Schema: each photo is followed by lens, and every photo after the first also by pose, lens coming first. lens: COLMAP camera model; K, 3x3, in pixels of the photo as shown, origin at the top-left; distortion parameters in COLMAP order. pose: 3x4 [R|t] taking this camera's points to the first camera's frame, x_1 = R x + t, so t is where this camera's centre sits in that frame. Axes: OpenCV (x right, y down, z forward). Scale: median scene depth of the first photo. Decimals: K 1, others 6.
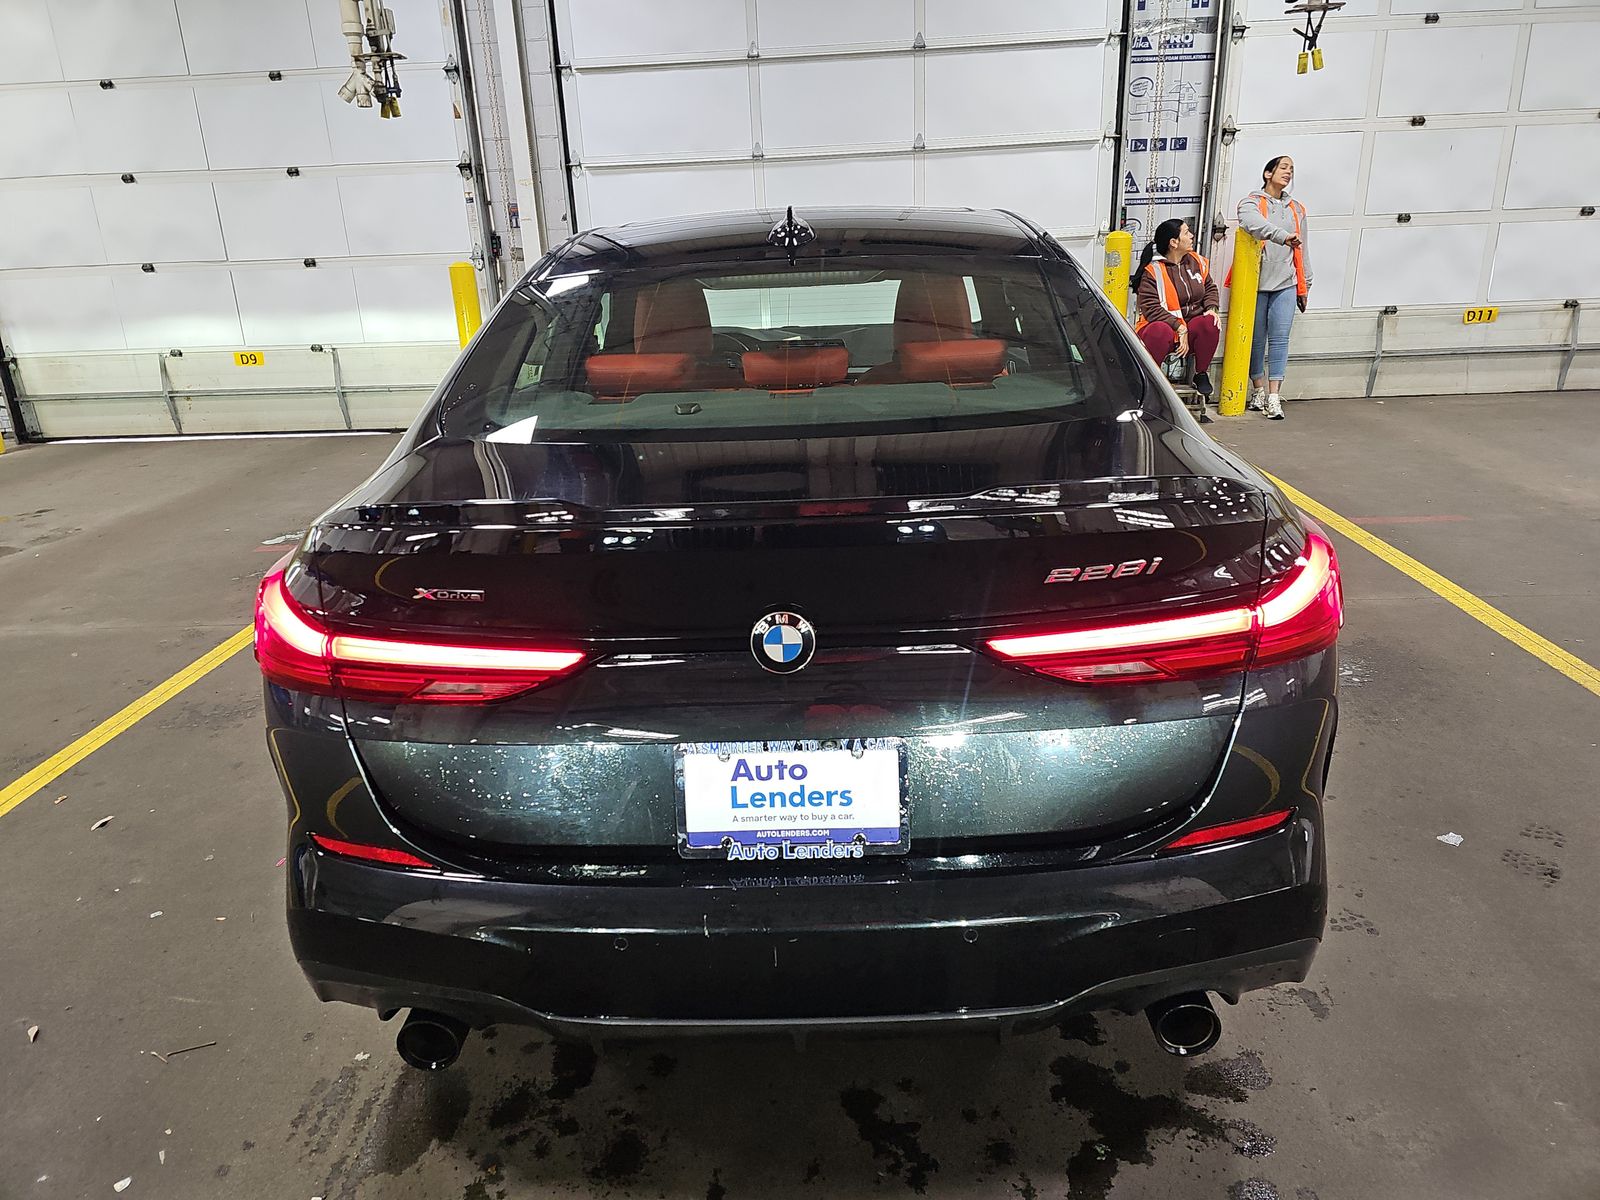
lens RADIAL K [[1058.7, 0, 803.5], [0, 1058.7, 580.1], [0, 0, 1]] dist [0.044453, -0.046546]
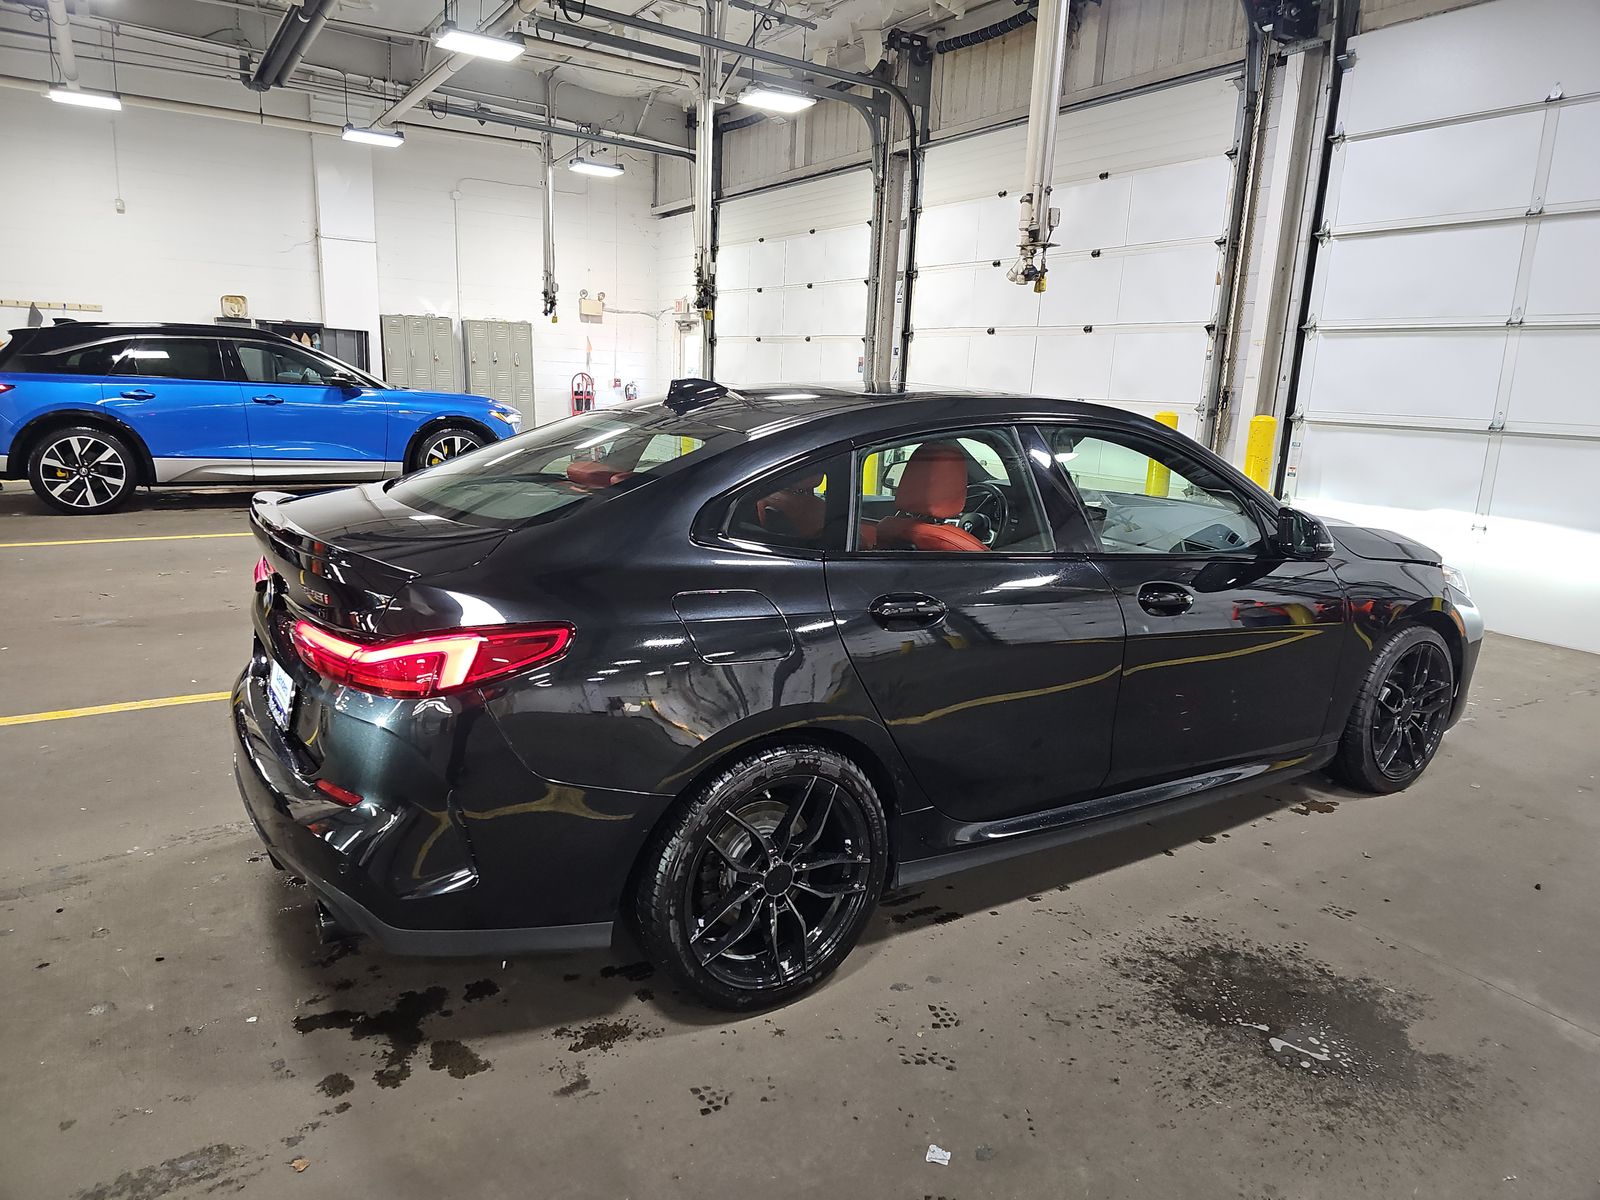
lens RADIAL K [[1058.7, 0, 803.5], [0, 1058.7, 580.1], [0, 0, 1]] dist [0.044453, -0.046546]
pose [[0.561651, 0.216050, -0.798668, 0.335738], [-0.311062, 0.949624, 0.038136, -0.056056], [0.766674, 0.227016, 0.600562, 0.093207]]
